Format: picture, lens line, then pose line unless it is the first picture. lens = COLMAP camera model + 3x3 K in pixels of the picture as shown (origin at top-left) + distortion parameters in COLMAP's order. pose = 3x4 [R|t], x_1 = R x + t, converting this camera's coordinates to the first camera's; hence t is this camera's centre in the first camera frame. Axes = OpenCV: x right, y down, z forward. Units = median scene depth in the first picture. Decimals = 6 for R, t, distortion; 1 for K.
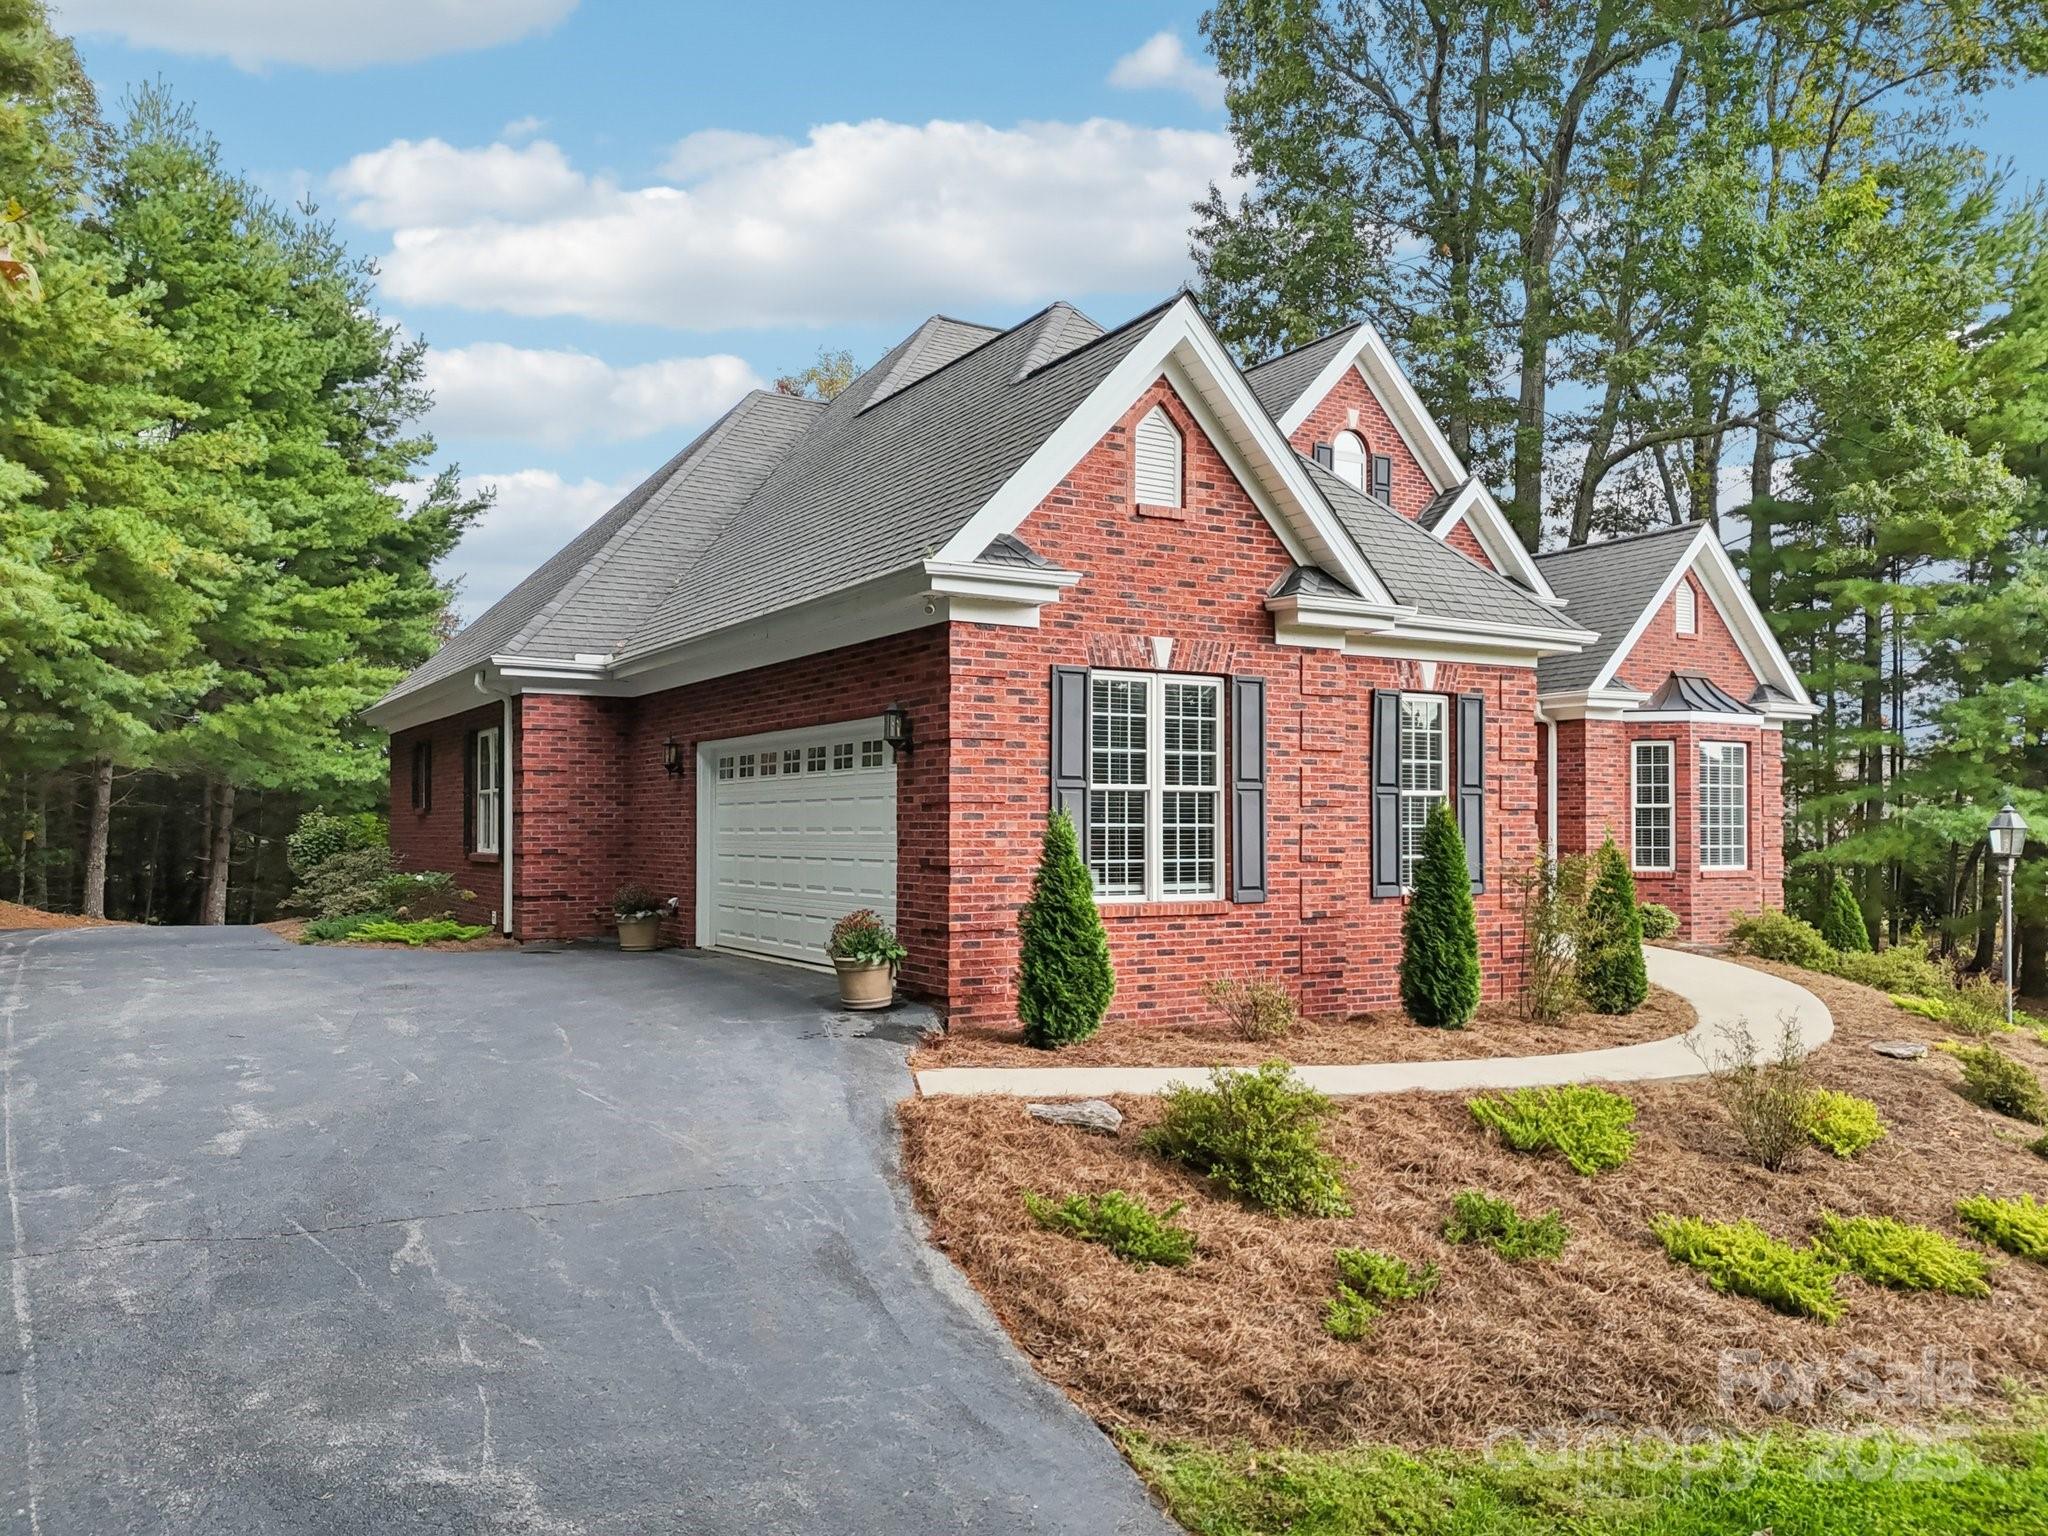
lens RADIAL K [[1575.8, 0, 1024.0], [0, 1575.8, 768.0], [0, 0, 1]] dist [0.030480, 0.001741]
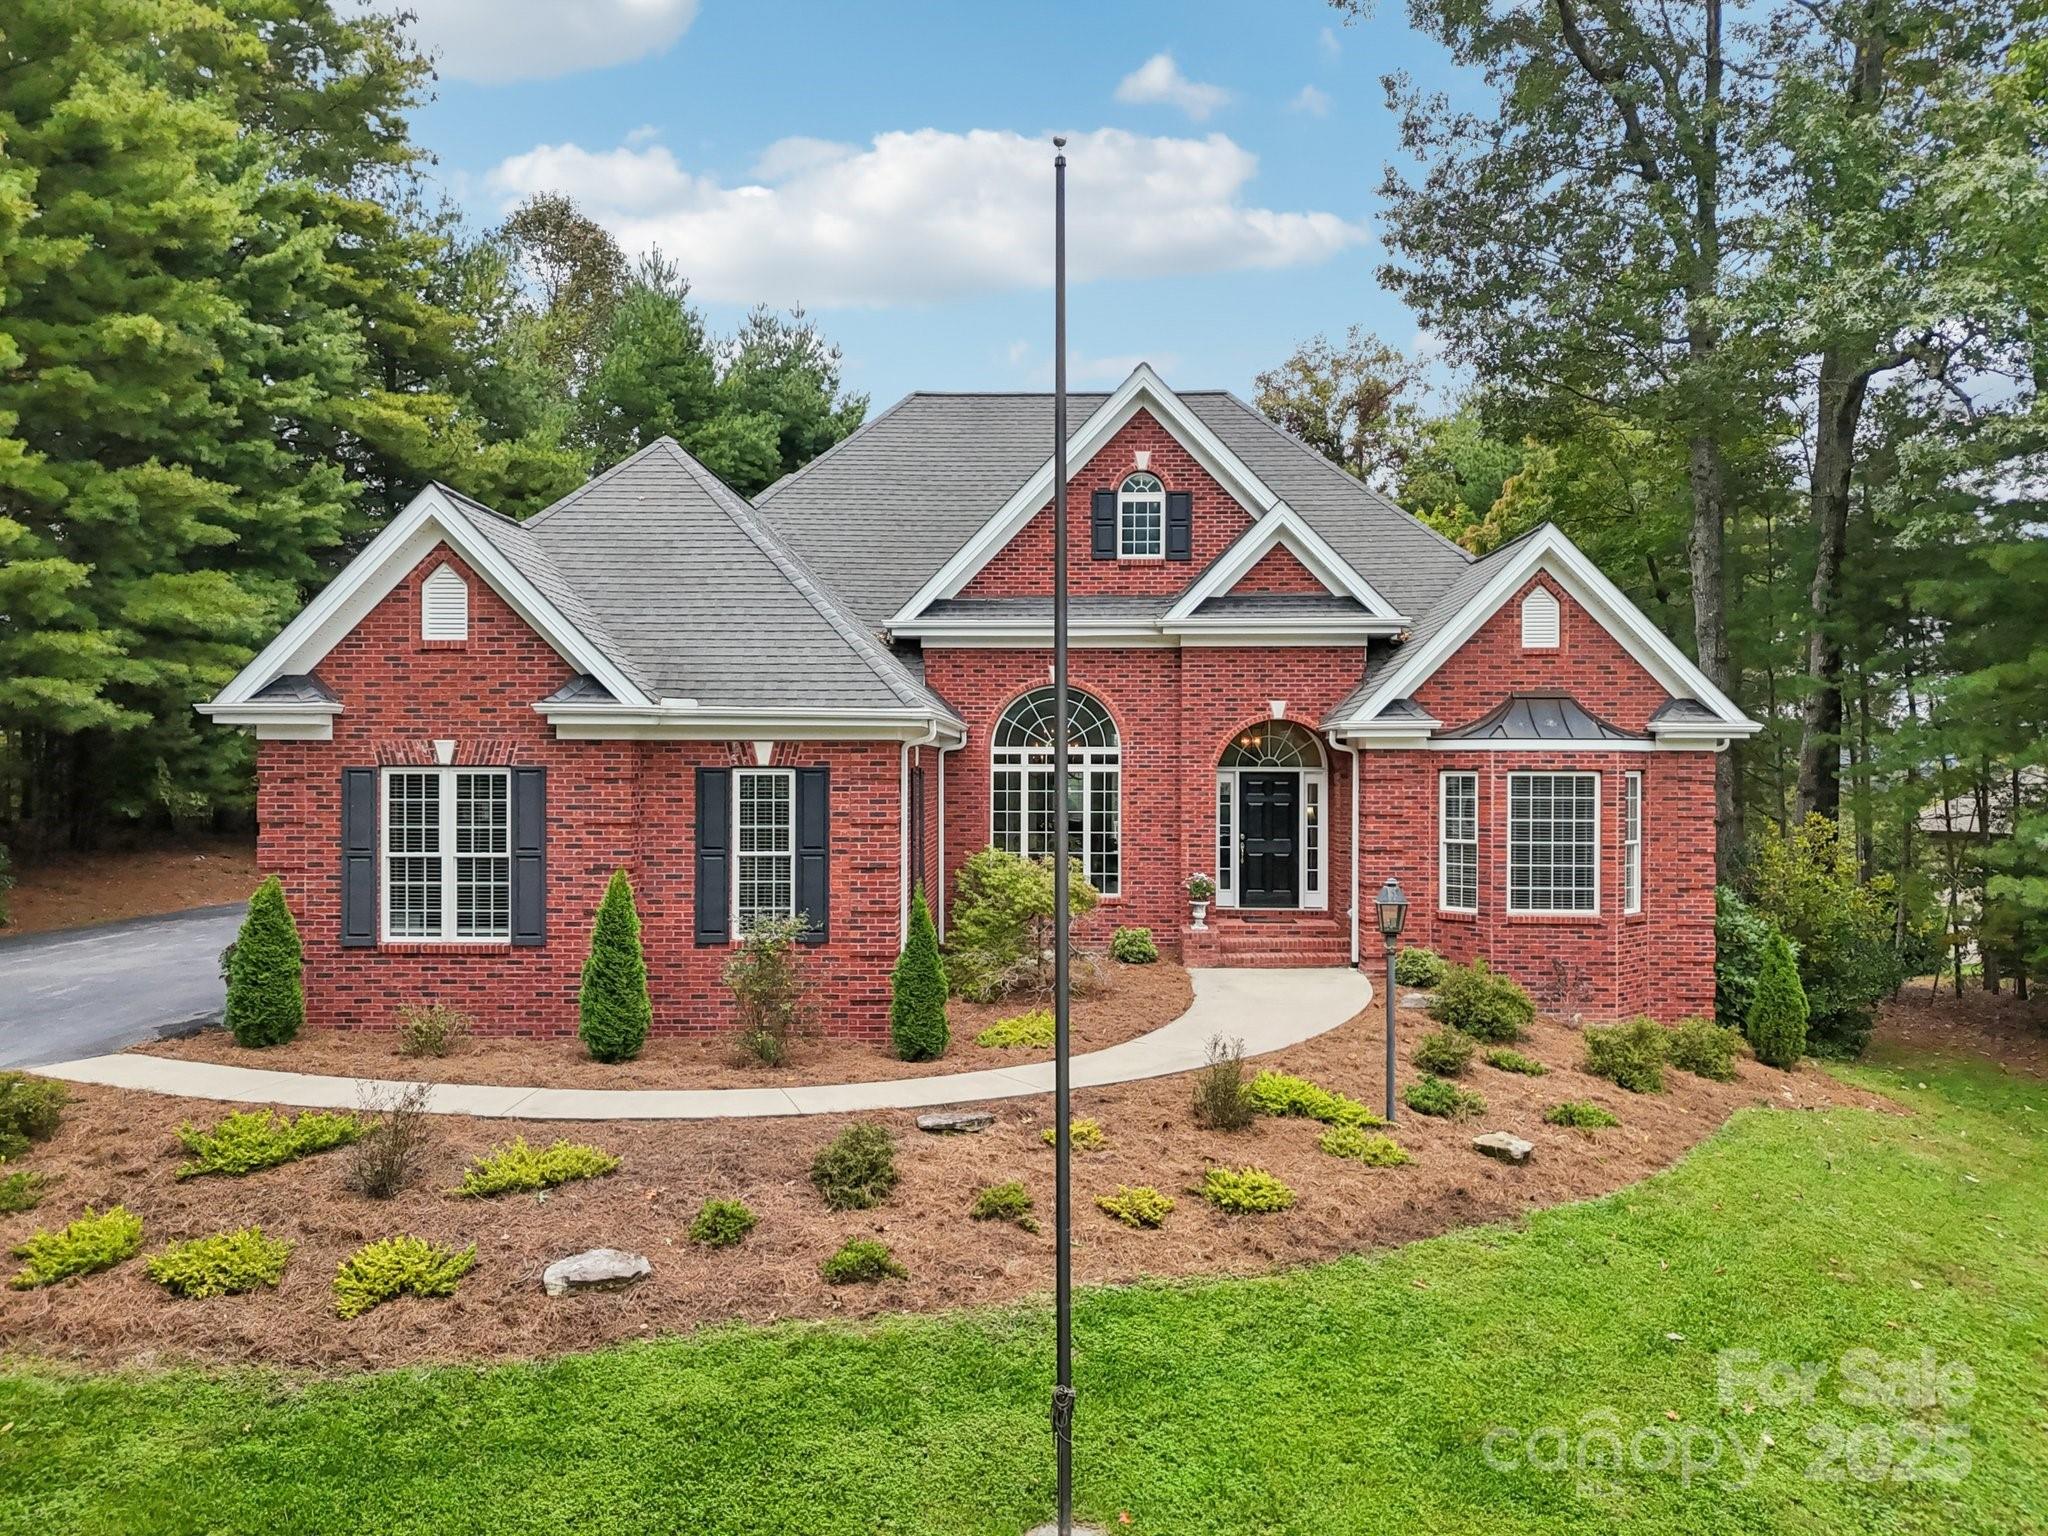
lens RADIAL K [[1575.8, 0, 1024.0], [0, 1575.8, 768.0], [0, 0, 1]] dist [0.030480, 0.001741]
pose [[0.841969, 0.000207, -0.539526, 0.692066], [0.018642, 0.999392, 0.029476, -0.051741], [0.539204, -0.034876, 0.841453, 0.090749]]
